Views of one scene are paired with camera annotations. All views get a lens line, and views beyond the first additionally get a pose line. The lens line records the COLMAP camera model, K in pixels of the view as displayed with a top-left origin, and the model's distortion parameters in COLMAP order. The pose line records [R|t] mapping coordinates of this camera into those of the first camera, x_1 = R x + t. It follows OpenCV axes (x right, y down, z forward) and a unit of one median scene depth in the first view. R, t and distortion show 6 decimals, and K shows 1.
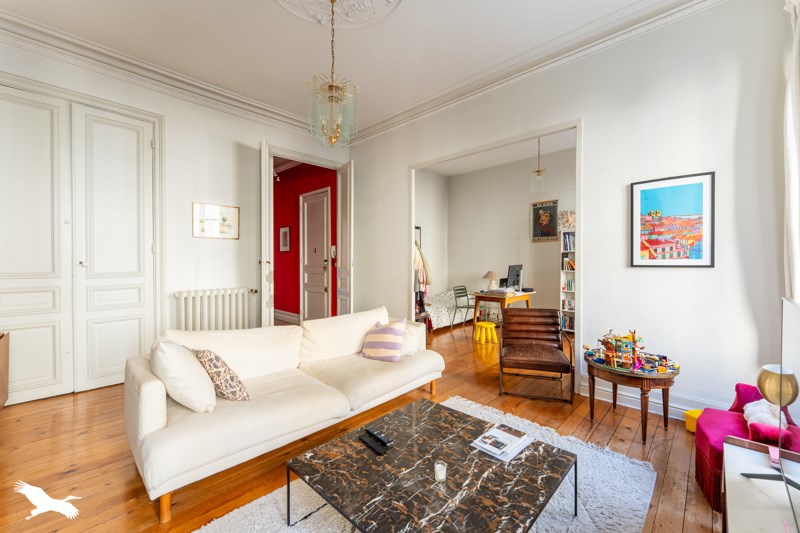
lens RADIAL K [[326.4, 0, 404.1], [0, 326.4, 262.8], [0, 0, 1]] dist [-0.001181, -0.000671]
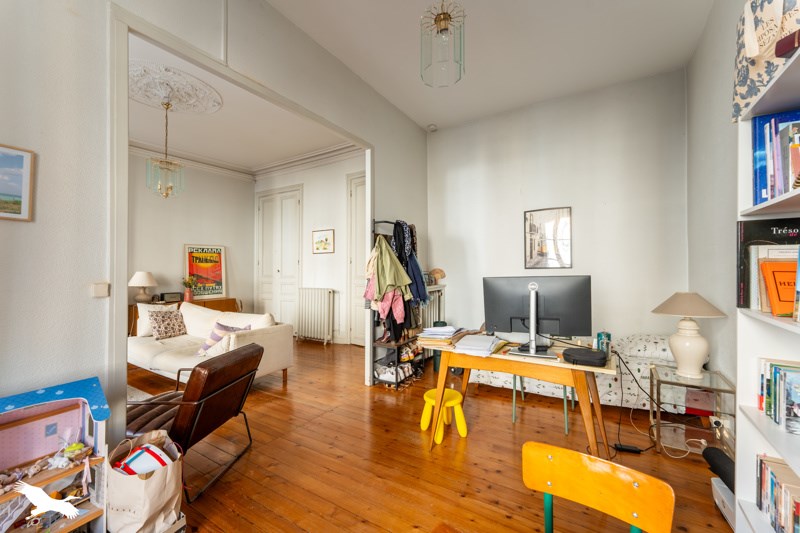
lens RADIAL K [[326.4, 0, 401.0], [0, 326.4, 265.7], [0, 0, 1]] dist [-0.001181, -0.000671]
pose [[0.211101, -0.012208, -0.977388, 0.907486], [-0.004852, 0.999897, -0.013537, -0.004016], [0.977452, 0.007600, 0.211020, 1.035363]]
